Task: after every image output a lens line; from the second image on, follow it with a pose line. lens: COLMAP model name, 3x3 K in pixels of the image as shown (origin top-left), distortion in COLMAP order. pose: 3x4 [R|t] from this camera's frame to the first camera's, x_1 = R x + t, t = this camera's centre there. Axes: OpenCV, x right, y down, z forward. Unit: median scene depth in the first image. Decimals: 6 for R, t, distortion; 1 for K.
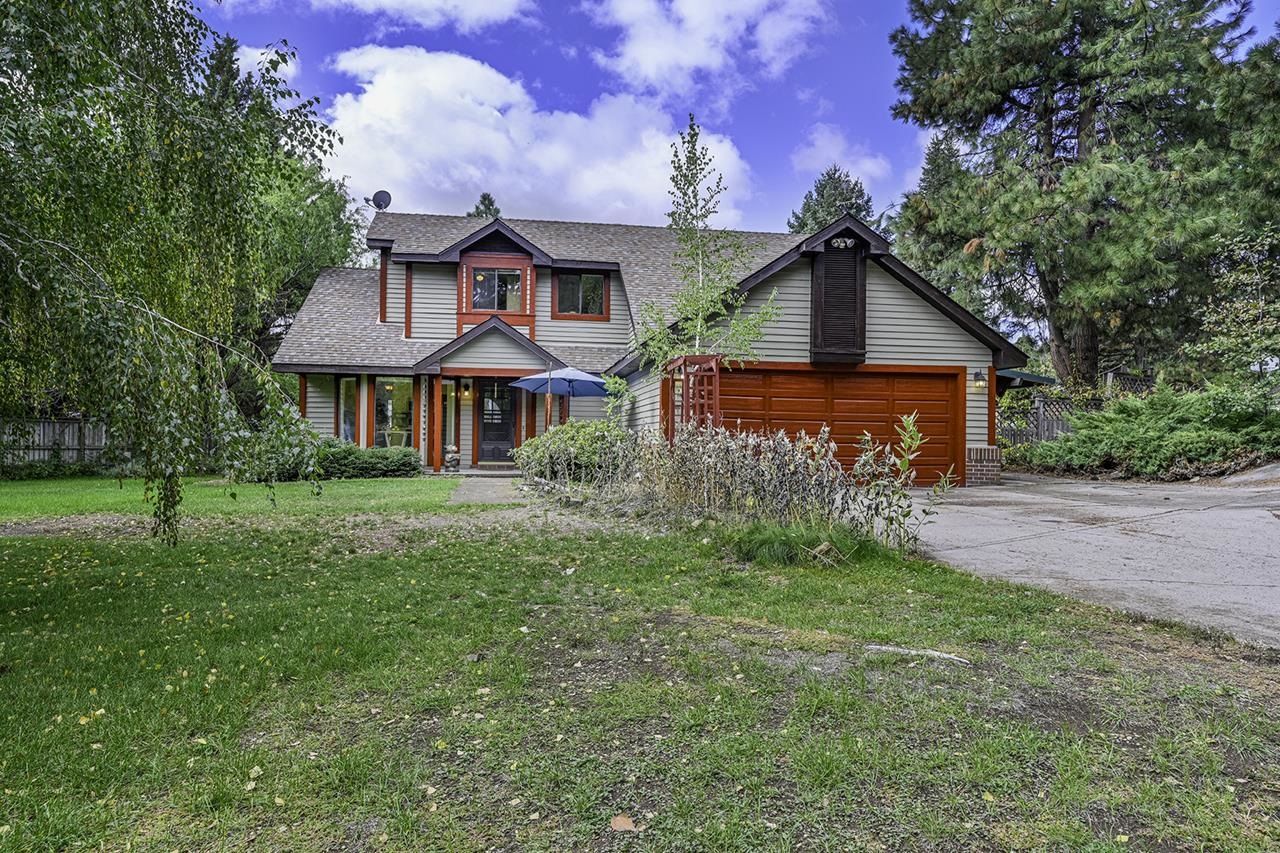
lens RADIAL K [[824.3, 0, 642.9], [0, 824.3, 422.7], [0, 0, 1]] dist [-0.001308, 0.000467]
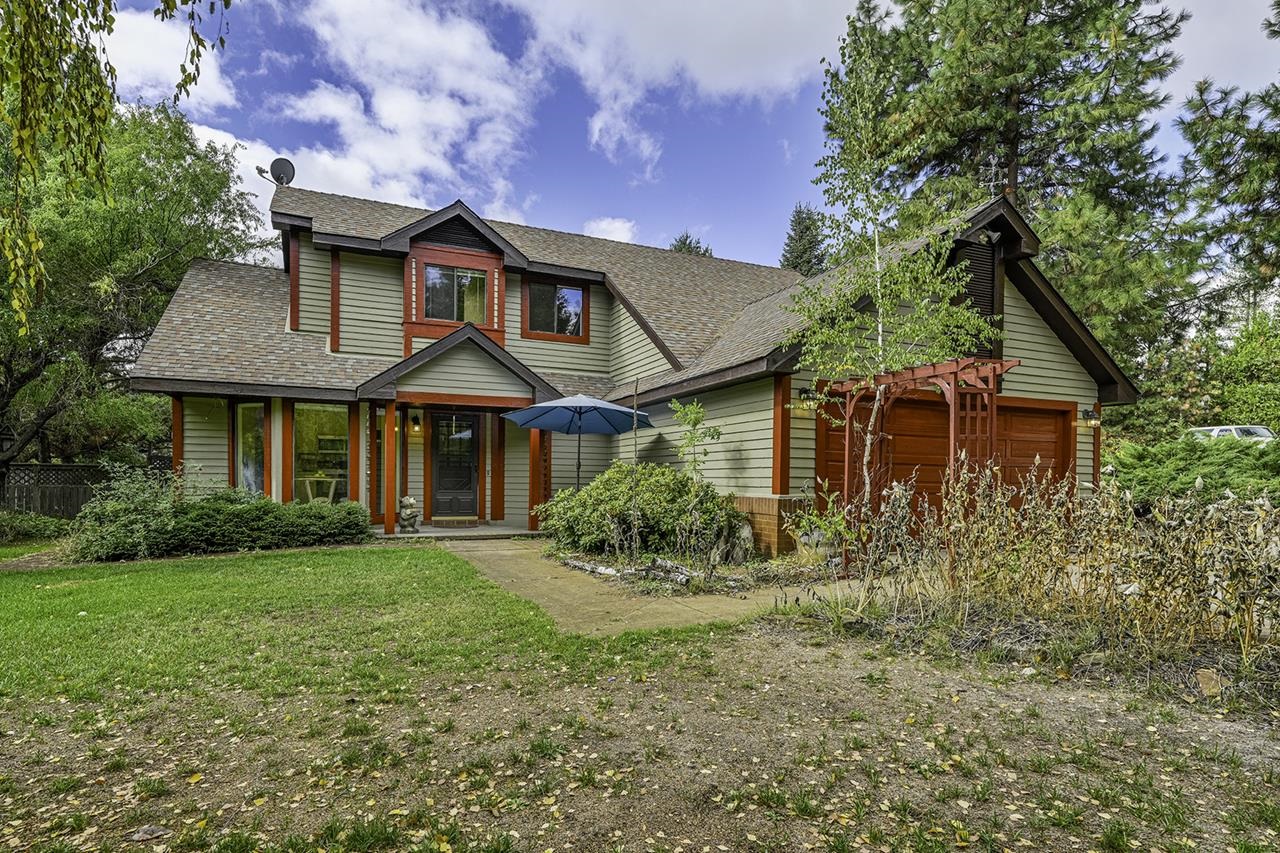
lens RADIAL K [[673.9, 0, 624.0], [0, 673.9, 484.5], [0, 0, 1]] dist [-0.004080, -0.000737]
pose [[0.969503, -0.004319, 0.245041, -0.181932], [-0.002915, 0.999571, 0.029154, -0.002046], [-0.245061, -0.028979, 0.969074, 0.345967]]
